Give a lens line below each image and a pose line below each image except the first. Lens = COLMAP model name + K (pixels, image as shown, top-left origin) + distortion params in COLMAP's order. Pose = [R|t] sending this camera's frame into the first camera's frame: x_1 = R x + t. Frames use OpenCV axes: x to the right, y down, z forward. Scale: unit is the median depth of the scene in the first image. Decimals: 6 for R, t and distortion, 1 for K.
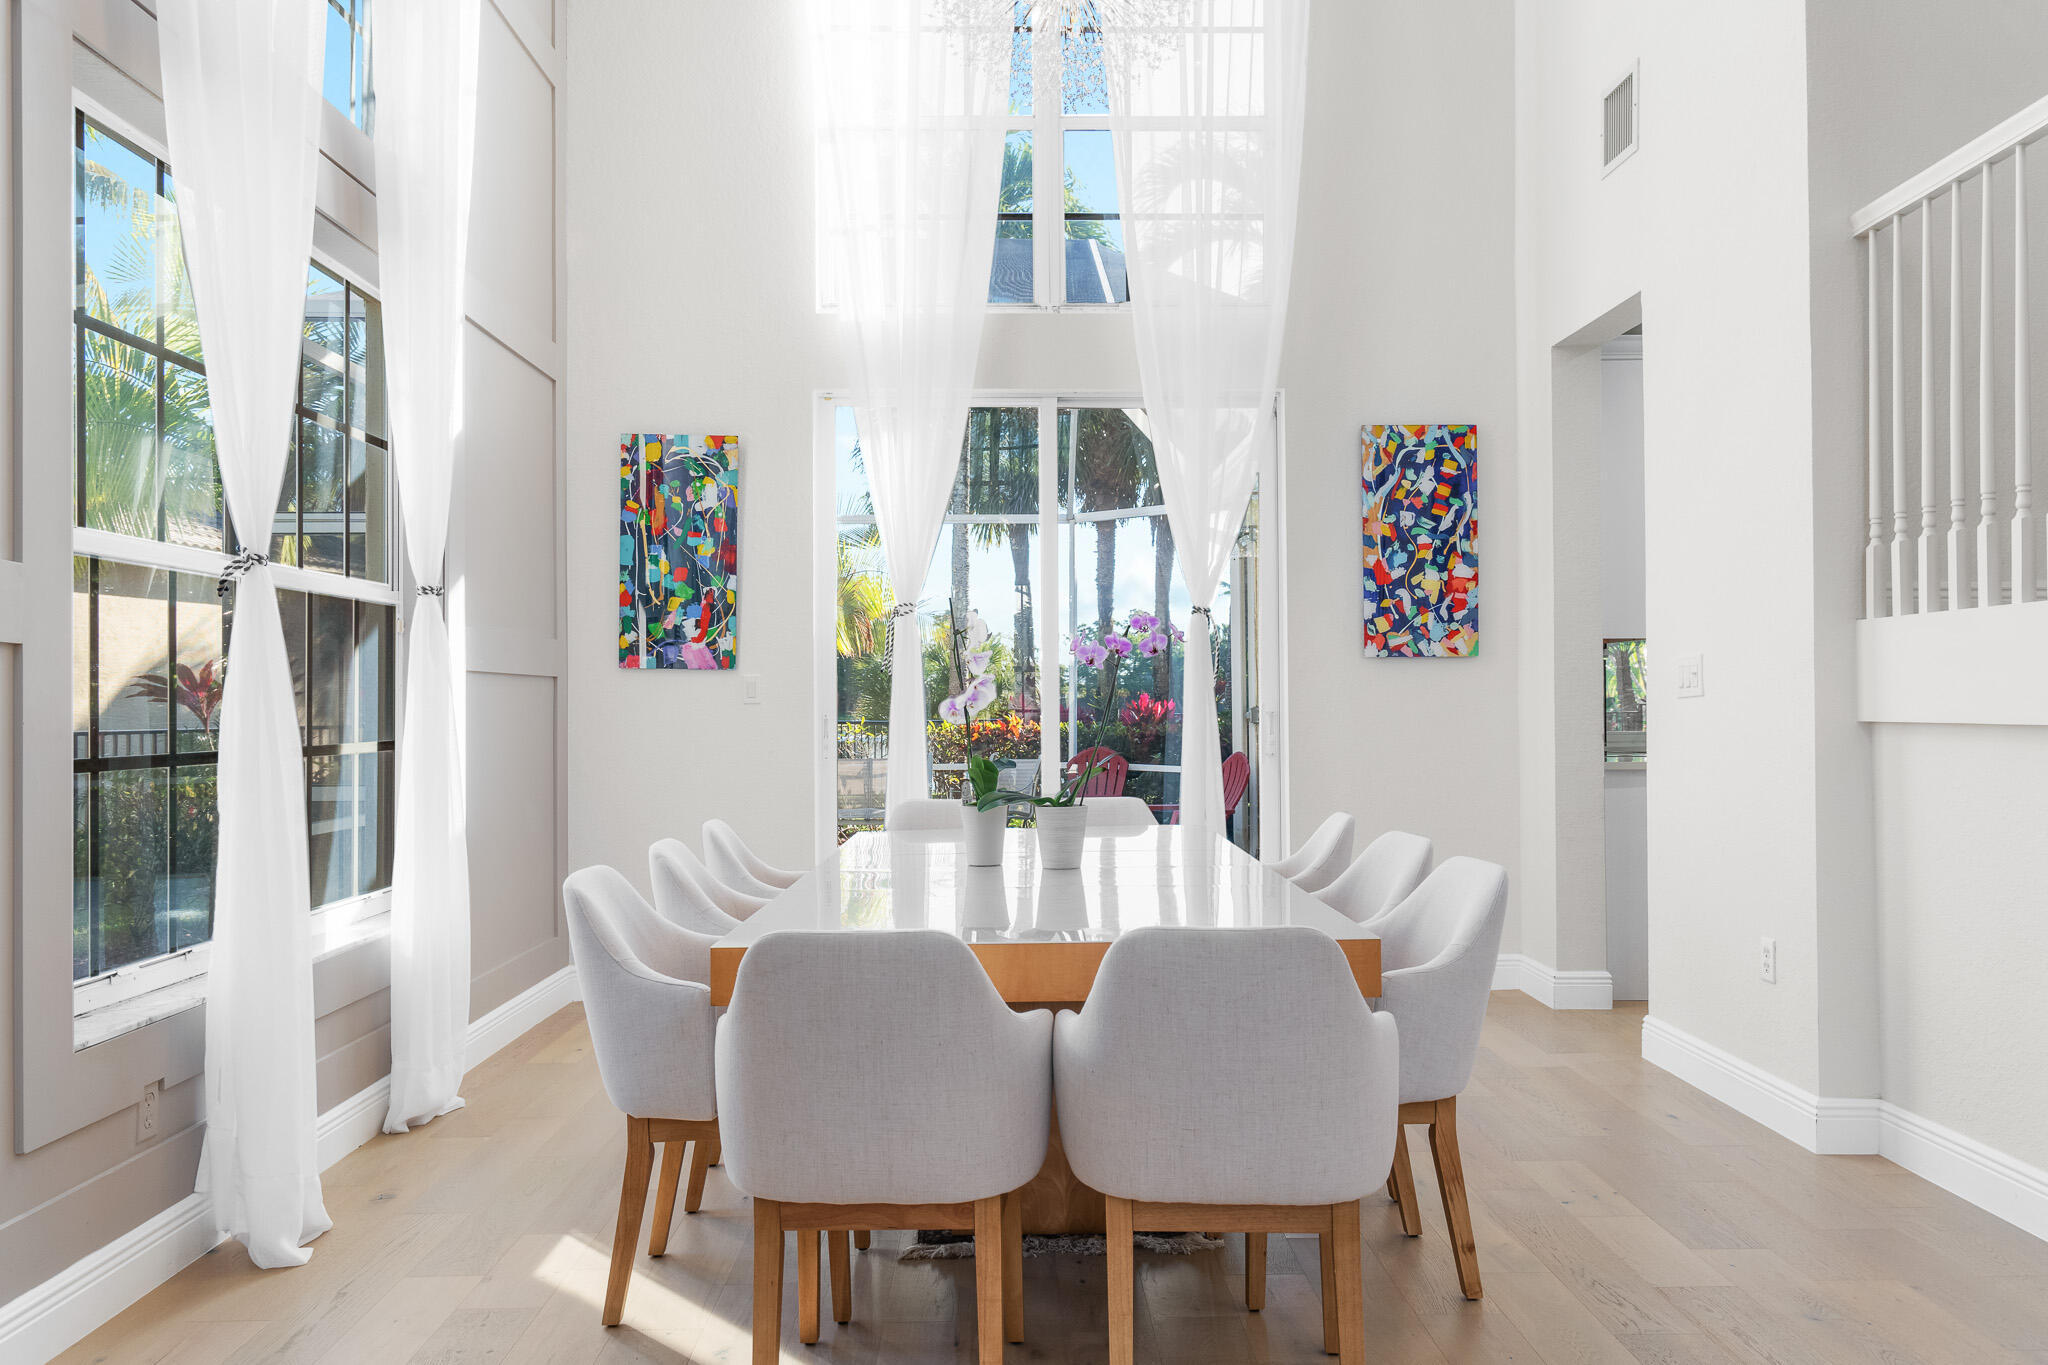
lens RADIAL K [[1500.9, 0, 1023.4], [0, 1500.9, 684.0], [0, 0, 1]] dist [0.013192, -0.009550]
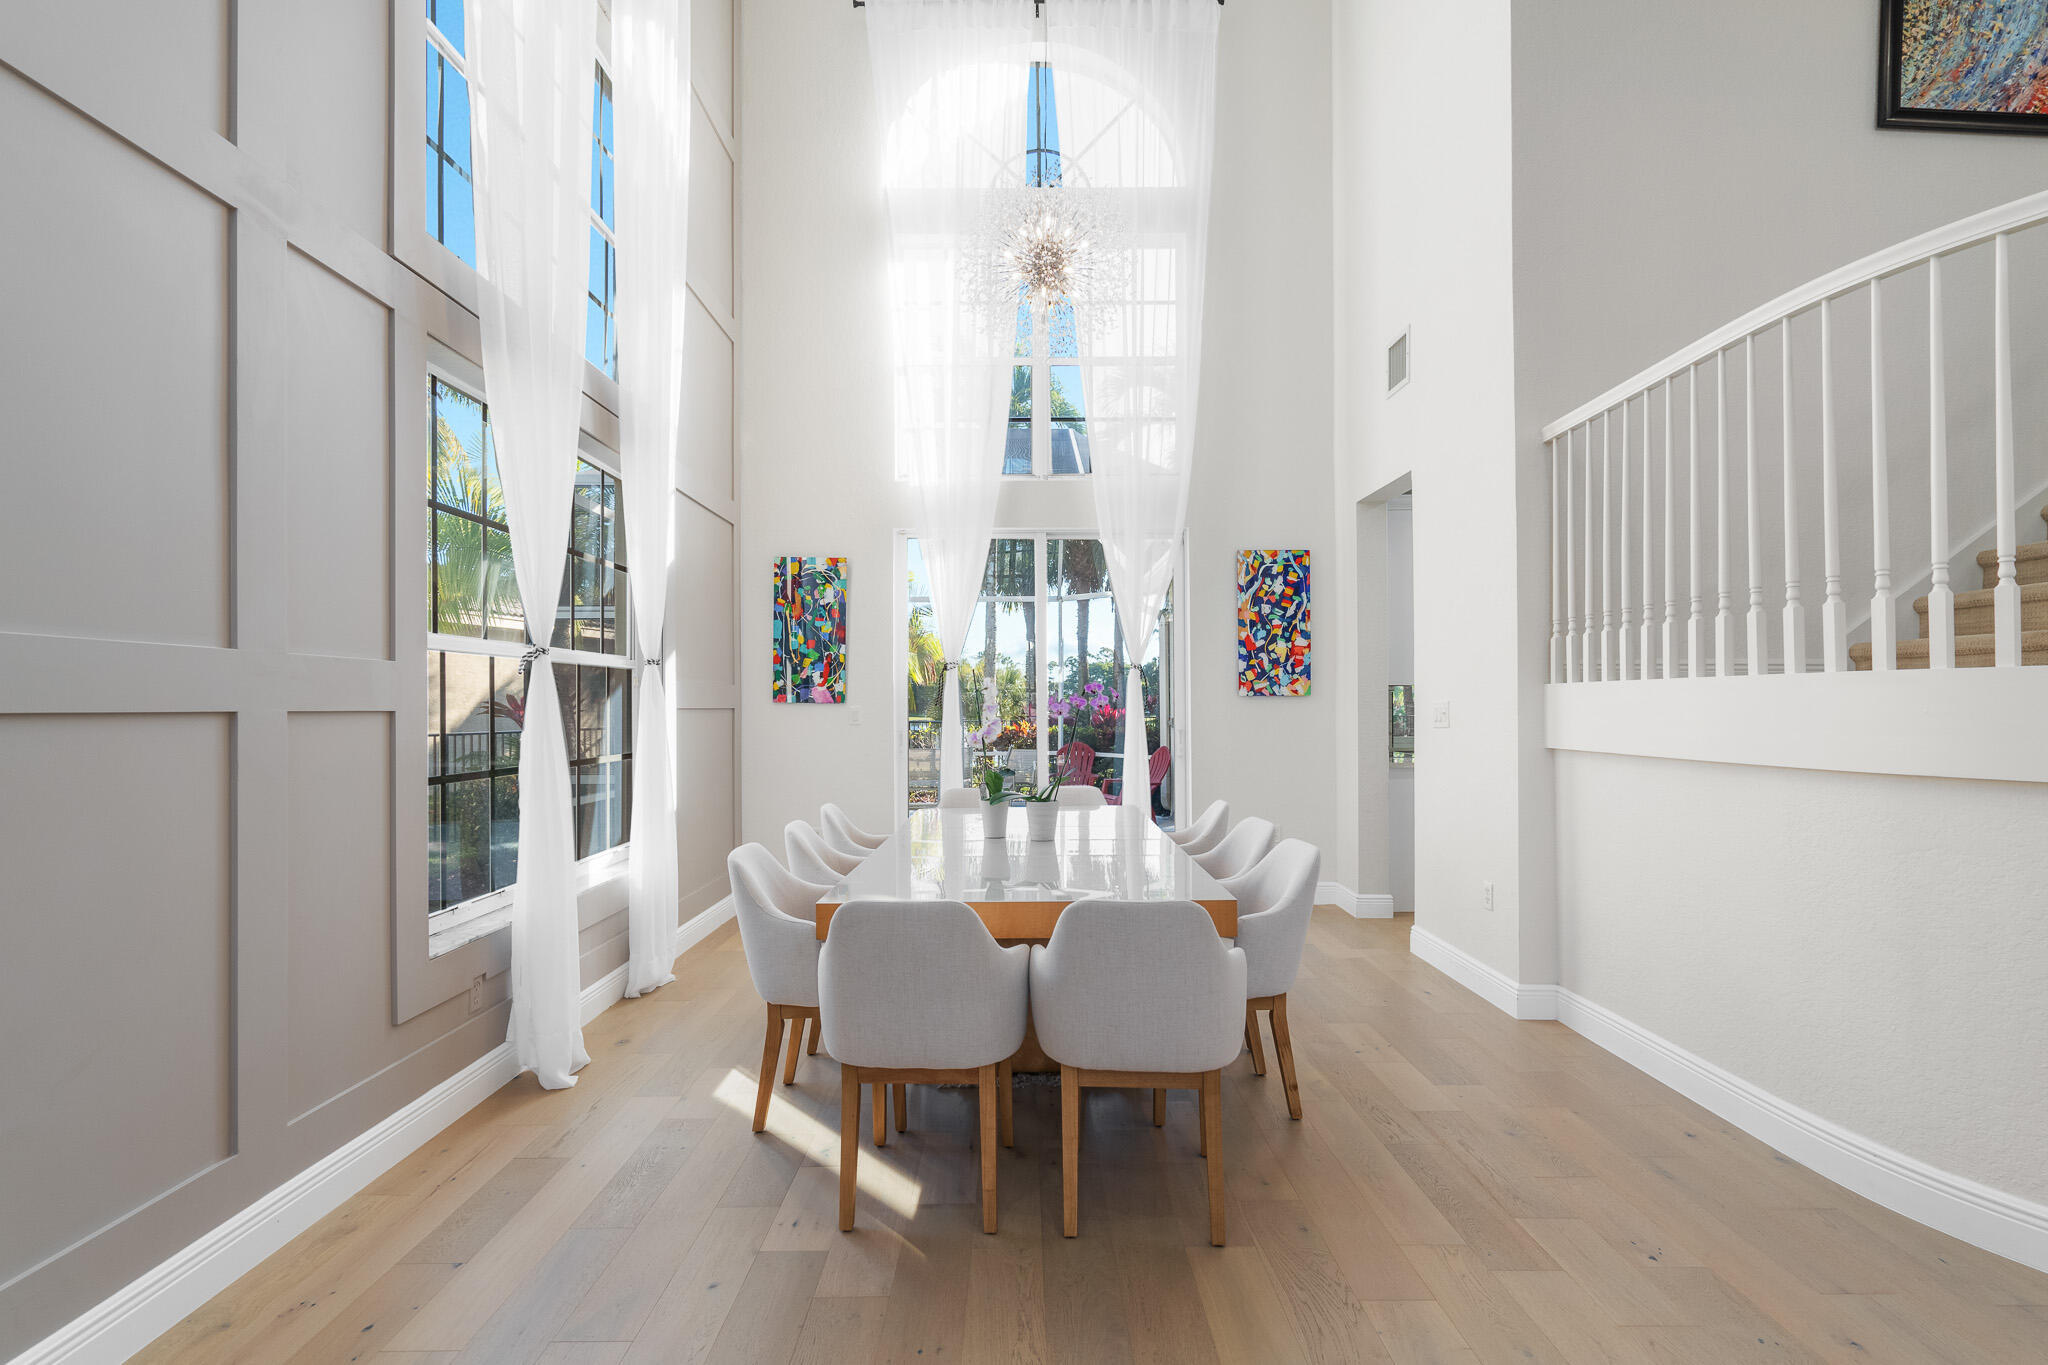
lens RADIAL K [[935.4, 0, 1016.5], [0, 935.4, 698.3], [0, 0, 1]] dist [-0.011052, 0.004943]
pose [[0.999815, 0.001135, -0.019177, 0.010612], [-0.001013, 0.999979, 0.006324, -0.021715], [0.019184, -0.006303, 0.999796, 0.005013]]
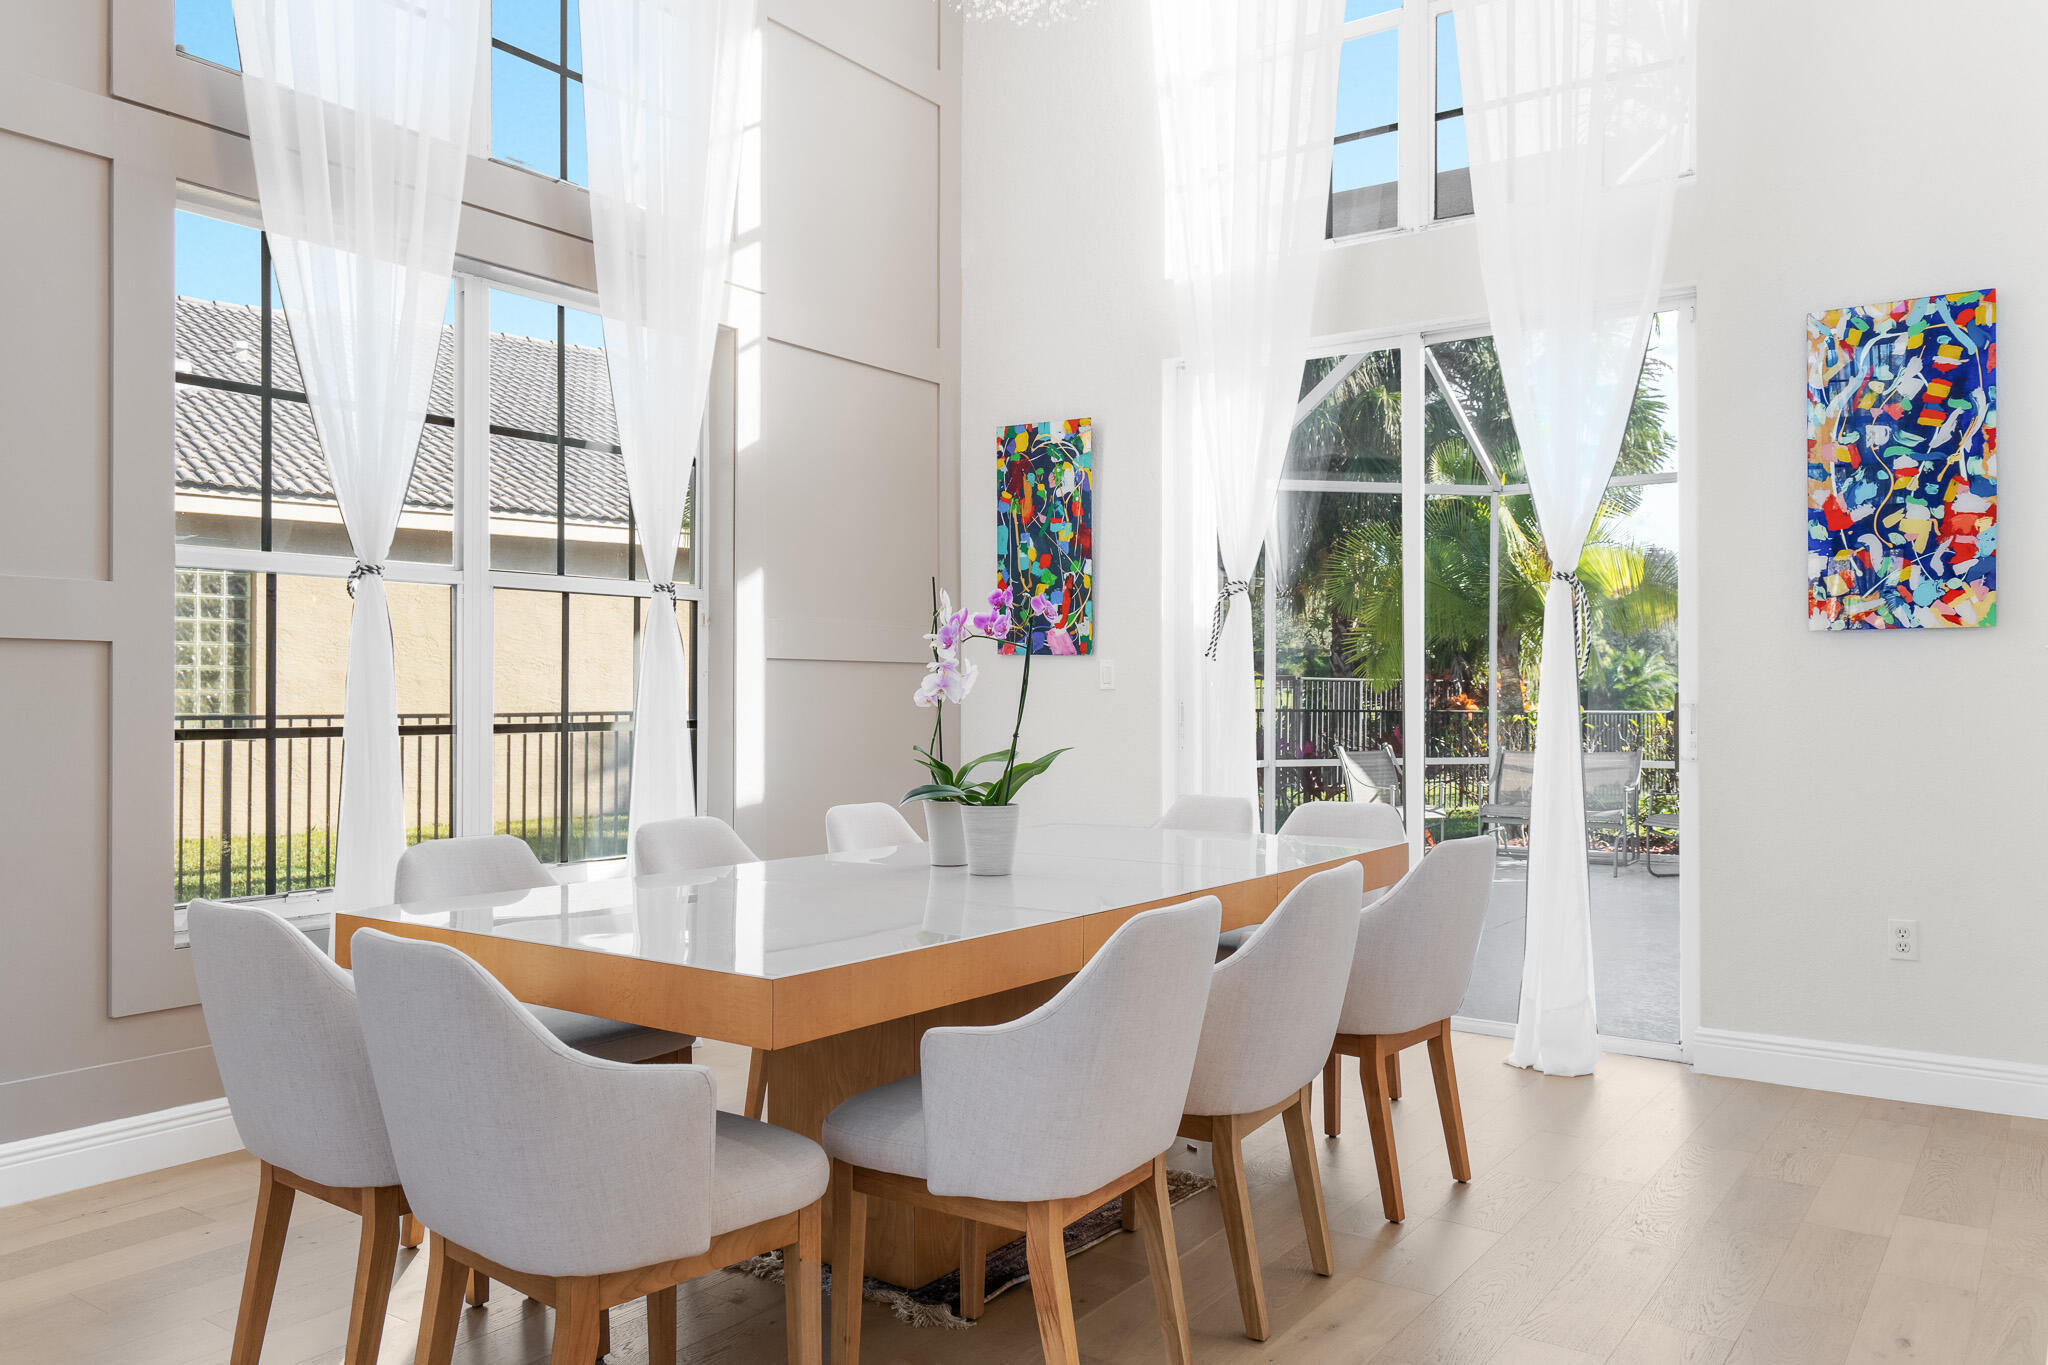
lens RADIAL K [[1500.9, 0, 1027.7], [0, 1500.9, 679.7], [0, 0, 1]] dist [0.013192, -0.009550]
pose [[0.799116, 0.001413, -0.601175, 0.367855], [0.002281, 0.999983, 0.005382, 0.001153], [0.601172, -0.005672, 0.799100, 0.188538]]
